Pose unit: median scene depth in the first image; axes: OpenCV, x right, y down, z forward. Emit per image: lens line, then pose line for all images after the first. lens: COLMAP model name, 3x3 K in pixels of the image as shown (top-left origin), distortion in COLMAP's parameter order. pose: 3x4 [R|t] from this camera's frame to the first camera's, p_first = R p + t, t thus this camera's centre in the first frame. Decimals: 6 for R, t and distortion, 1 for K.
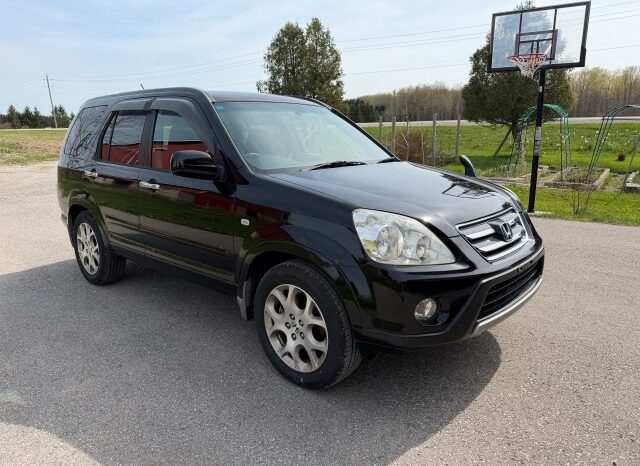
lens RADIAL K [[456.3, 0, 324.2], [0, 456.3, 232.4], [0, 0, 1]] dist [0.025092, -0.029828]
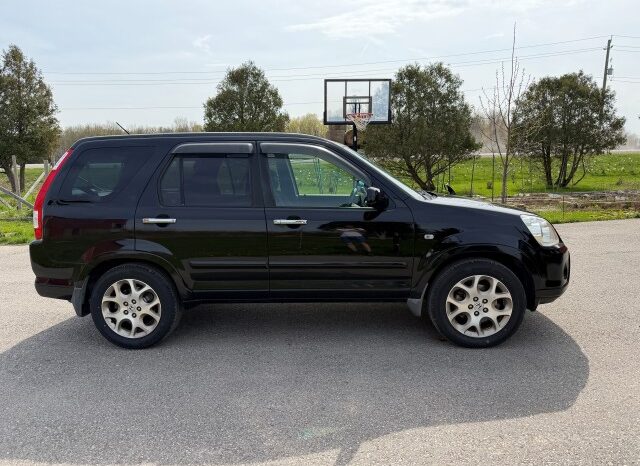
lens RADIAL K [[456.3, 0, 314.0], [0, 456.3, 231.9], [0, 0, 1]] dist [0.025092, -0.029828]
pose [[0.791591, -0.095613, 0.603524, -0.490020], [0.147825, 0.988309, -0.037317, -0.015029], [-0.592901, 0.118756, 0.796471, 0.058463]]
